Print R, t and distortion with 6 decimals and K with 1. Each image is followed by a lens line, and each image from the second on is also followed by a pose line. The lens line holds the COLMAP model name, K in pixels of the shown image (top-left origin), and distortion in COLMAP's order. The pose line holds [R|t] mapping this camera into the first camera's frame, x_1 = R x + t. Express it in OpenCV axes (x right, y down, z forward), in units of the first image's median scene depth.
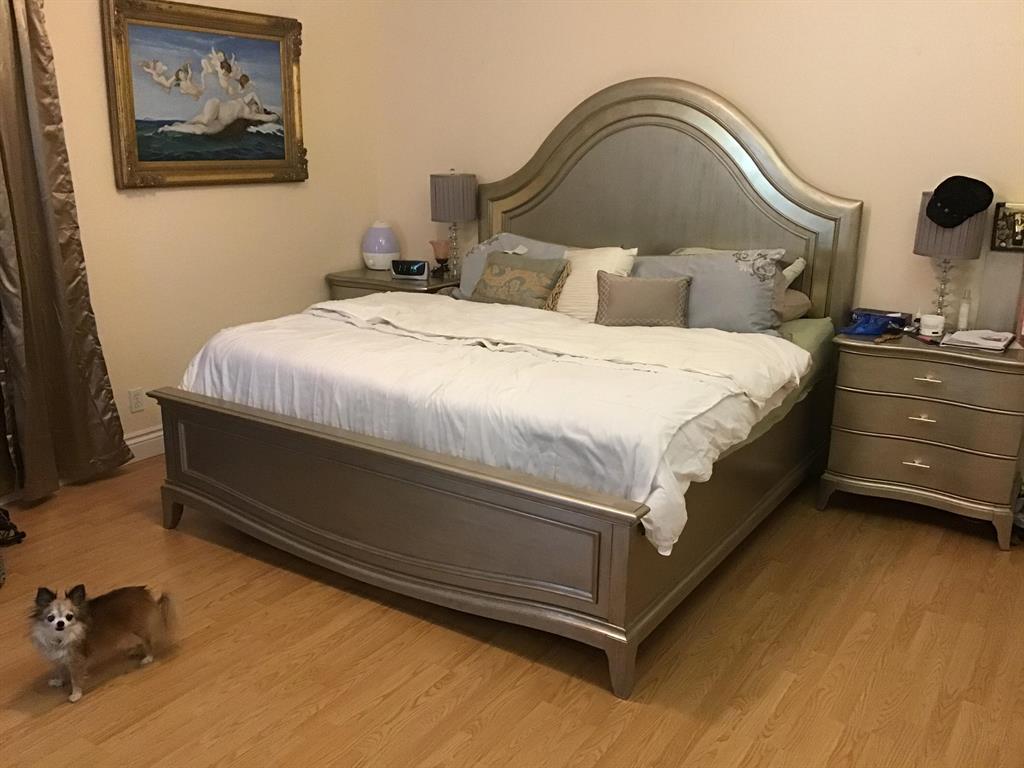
lens RADIAL K [[920.6, 0, 508.6], [0, 920.6, 388.8], [0, 0, 1]] dist [0.049811, -0.022041]
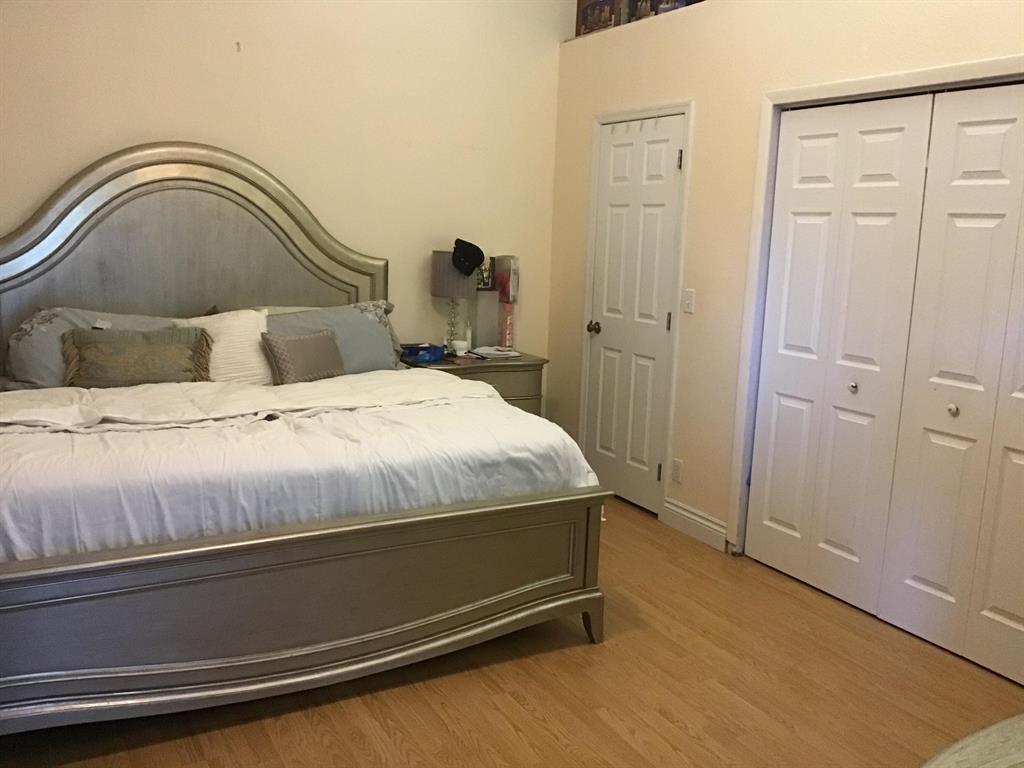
lens RADIAL K [[920.6, 0, 511.1], [0, 920.6, 379.7], [0, 0, 1]] dist [0.049811, -0.022041]
pose [[0.454423, -0.143771, 0.879107, -0.885173], [0.209831, 0.976395, 0.051217, -0.097563], [-0.865719, 0.161190, 0.473864, 0.395999]]
